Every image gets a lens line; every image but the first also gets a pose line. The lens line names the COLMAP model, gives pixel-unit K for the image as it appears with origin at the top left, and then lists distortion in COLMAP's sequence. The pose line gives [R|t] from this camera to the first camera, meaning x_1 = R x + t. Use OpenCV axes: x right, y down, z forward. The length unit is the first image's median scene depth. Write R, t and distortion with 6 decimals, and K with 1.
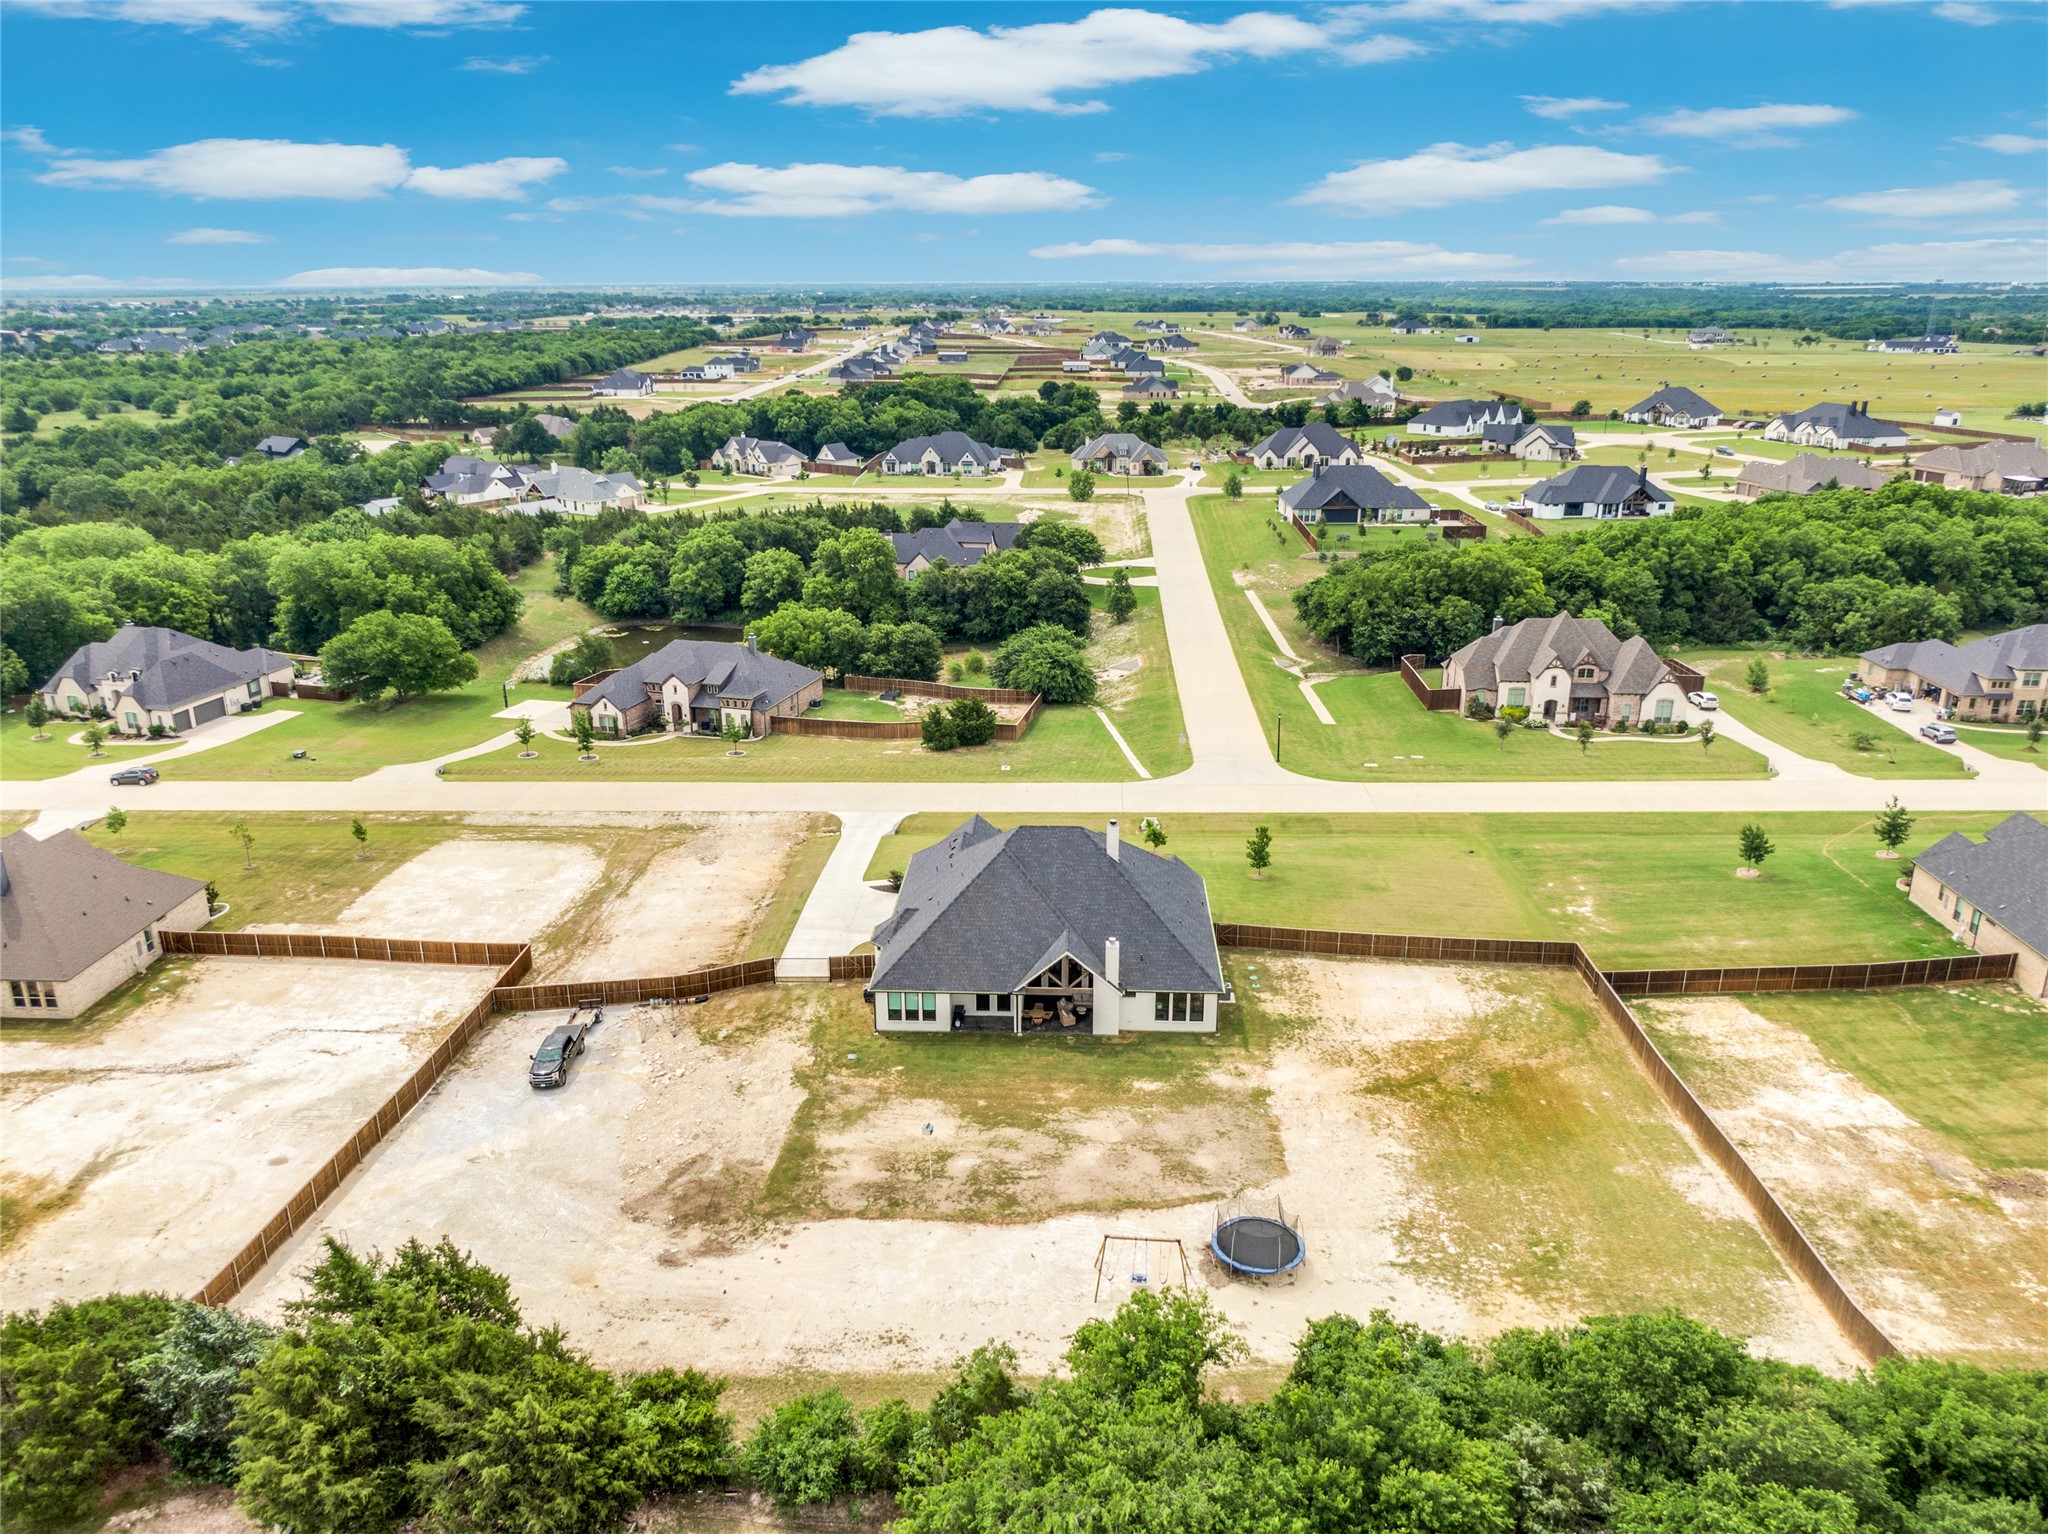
lens RADIAL K [[1429.6, 0, 1033.5], [0, 1429.6, 858.0], [0, 0, 1]] dist [0.048425, -0.082828]
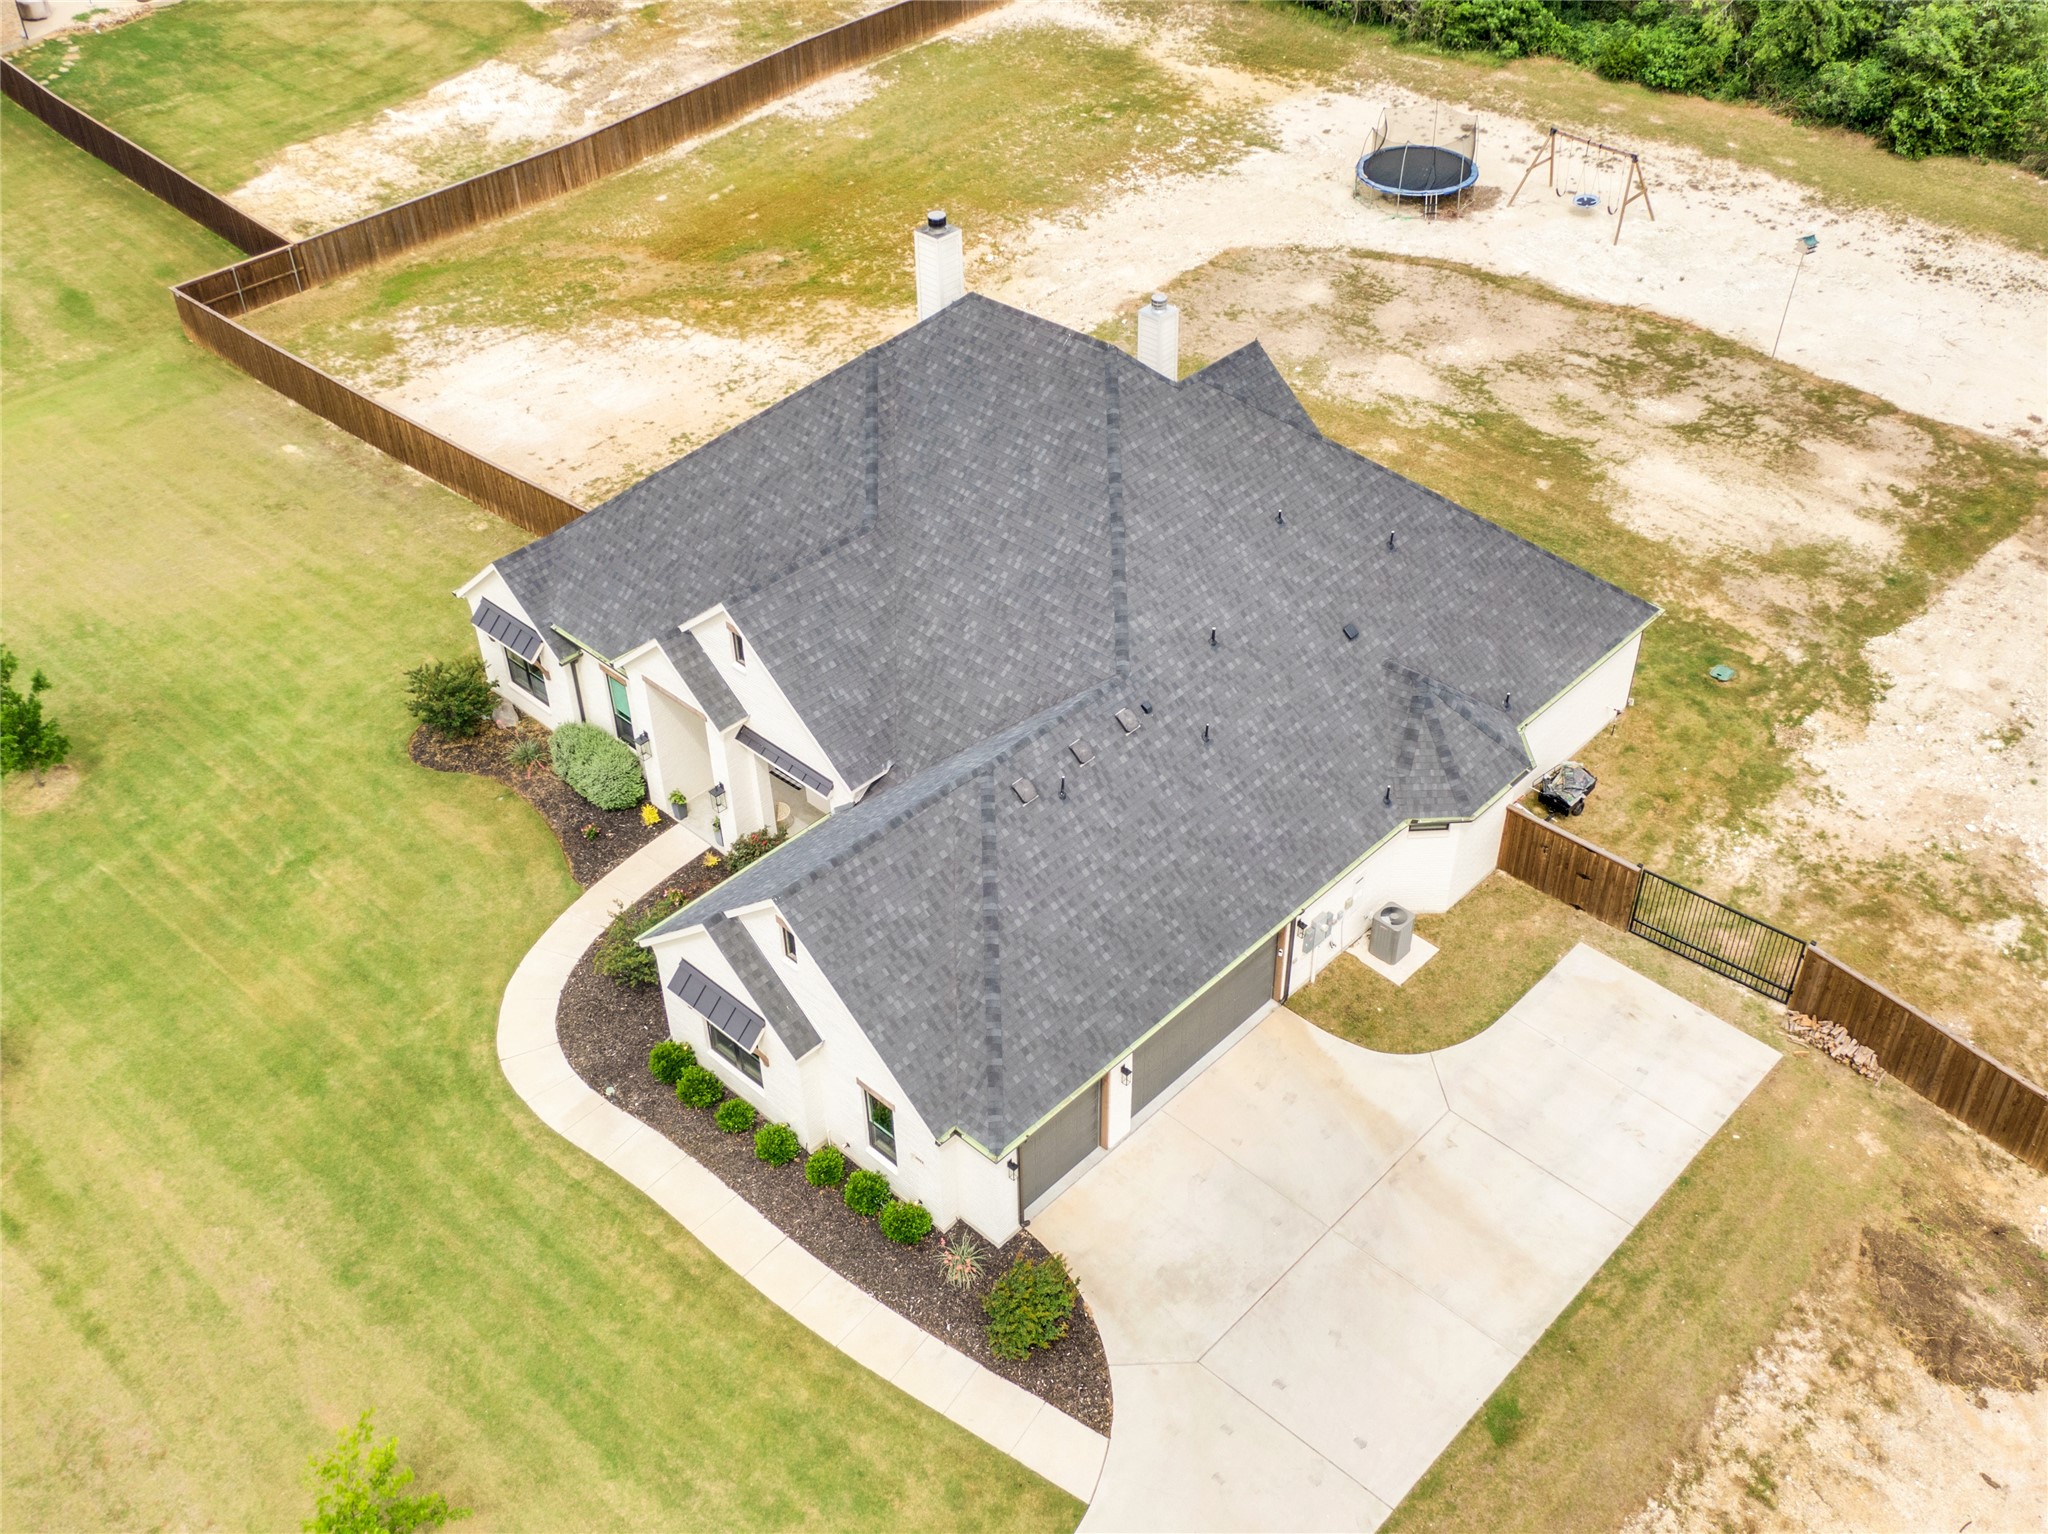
lens RADIAL K [[1985.6, 0, 1024.0], [0, 1985.6, 767.0], [0, 0, 1]] dist [0.013641, 0.016276]
pose [[-0.752155, -0.404329, 0.520366, -0.163530], [0.265045, 0.537349, 0.800630, -0.206708], [-0.603336, 0.740118, -0.297004, 0.752923]]
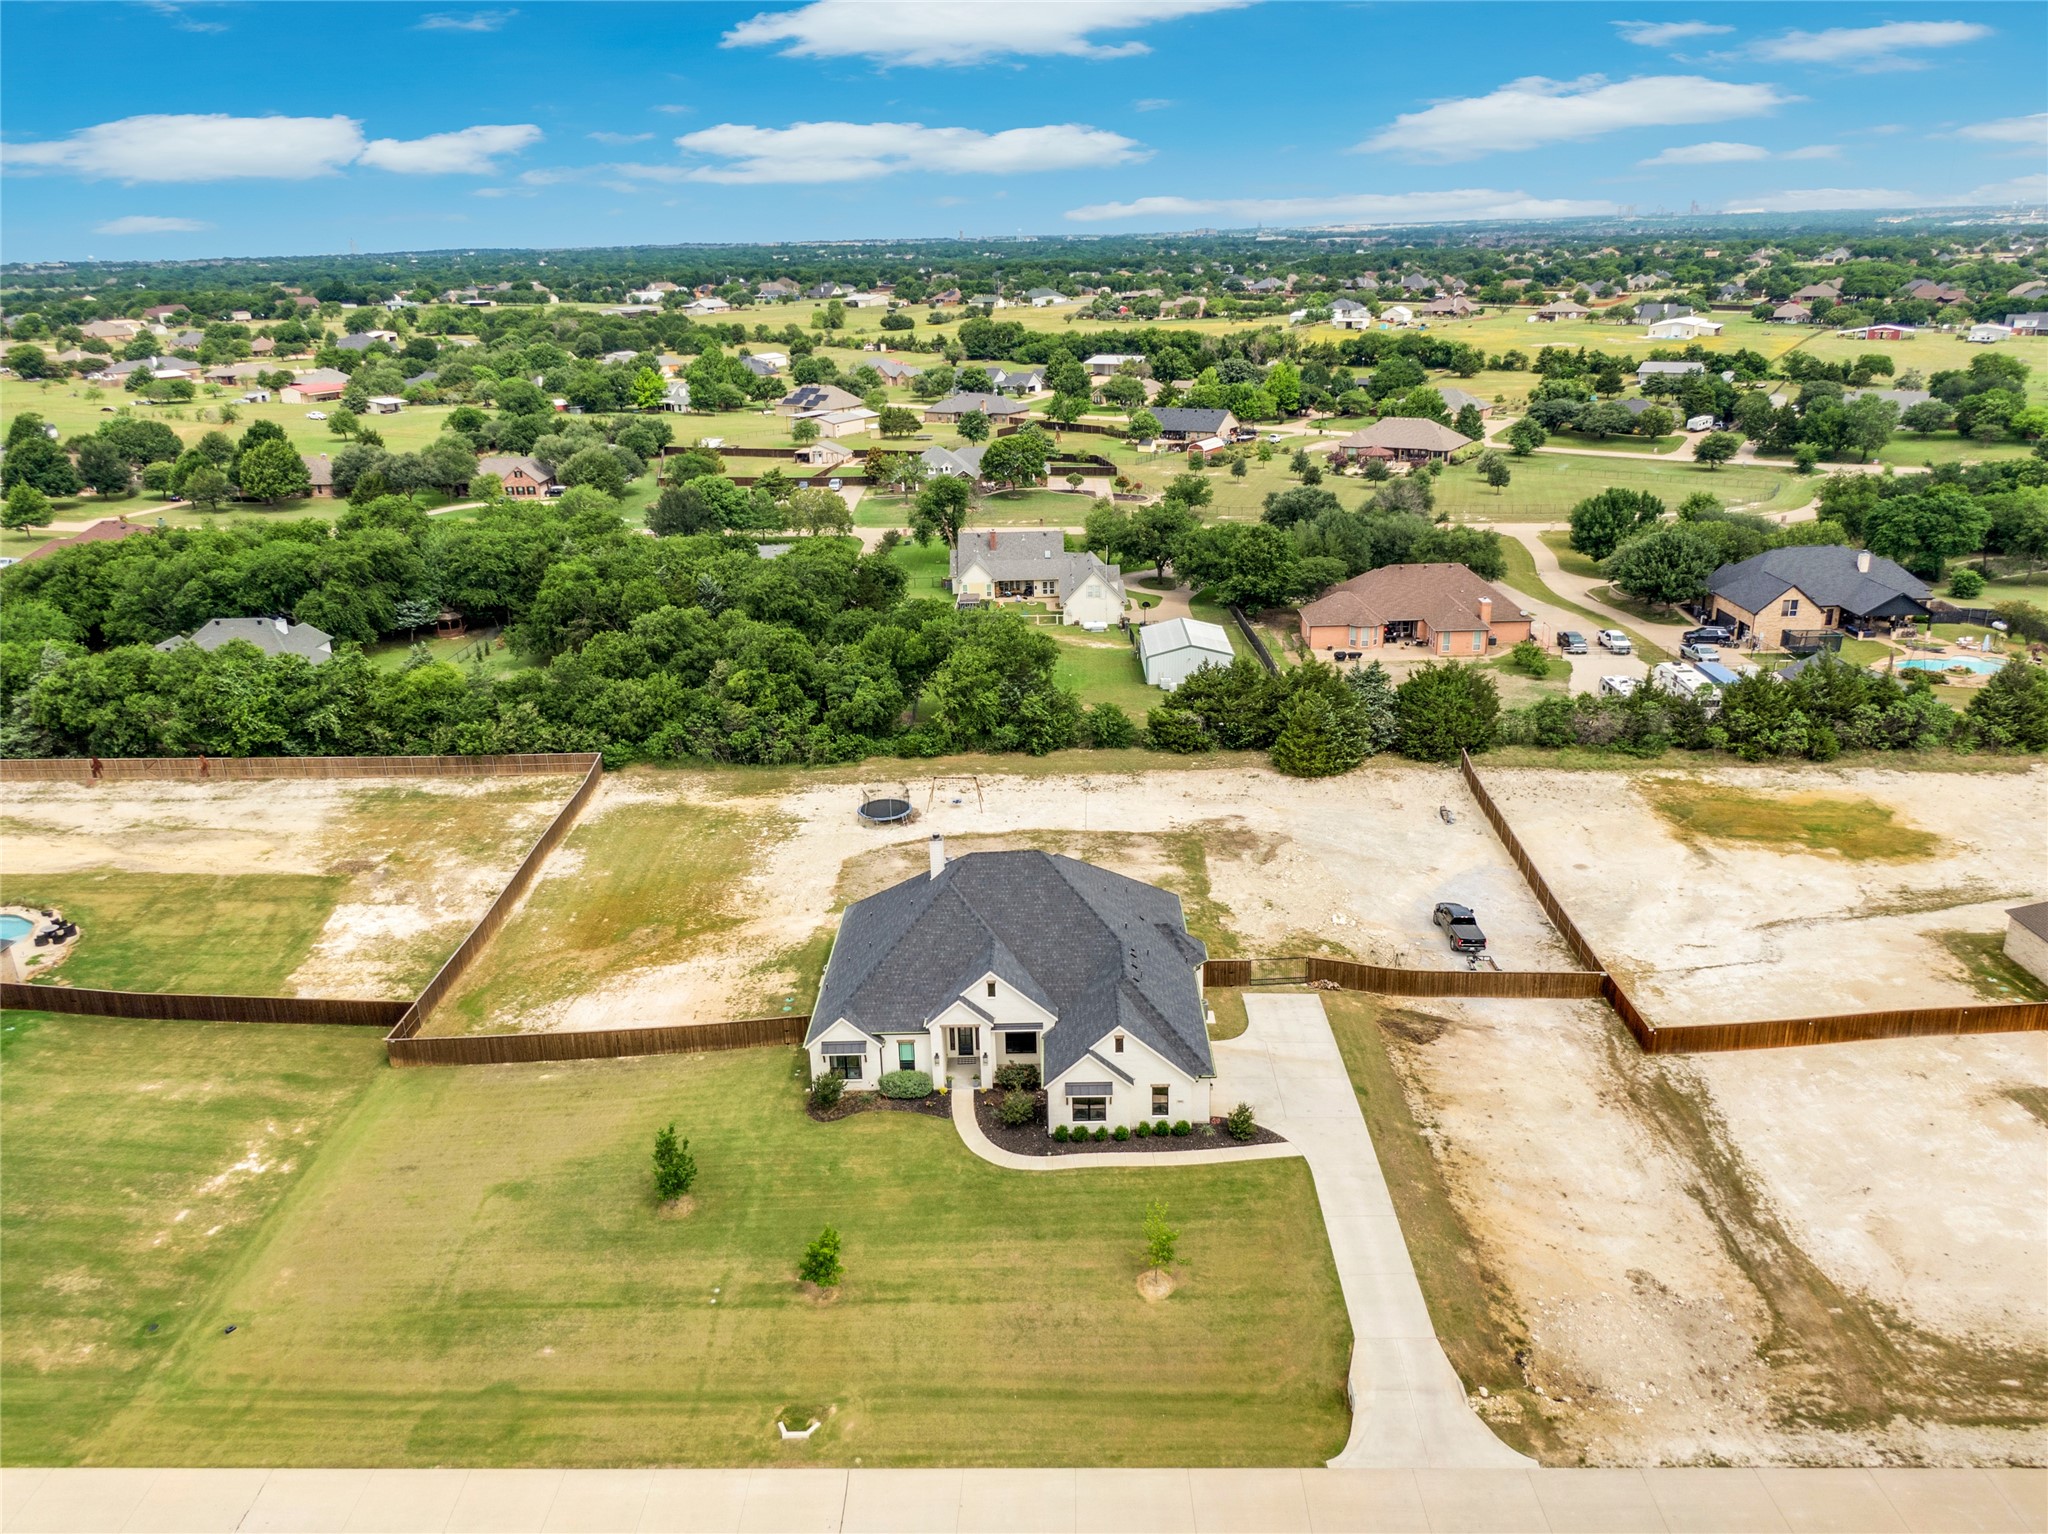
lens RADIAL K [[1477.4, 0, 1029.7], [0, 1477.4, 839.9], [0, 0, 1]] dist [0.051237, -0.076141]
pose [[-0.999143, 0.037306, -0.017926, 0.008373], [0.013975, 0.711755, 0.702289, -0.415249], [0.038958, 0.701437, -0.711666, 1.021039]]
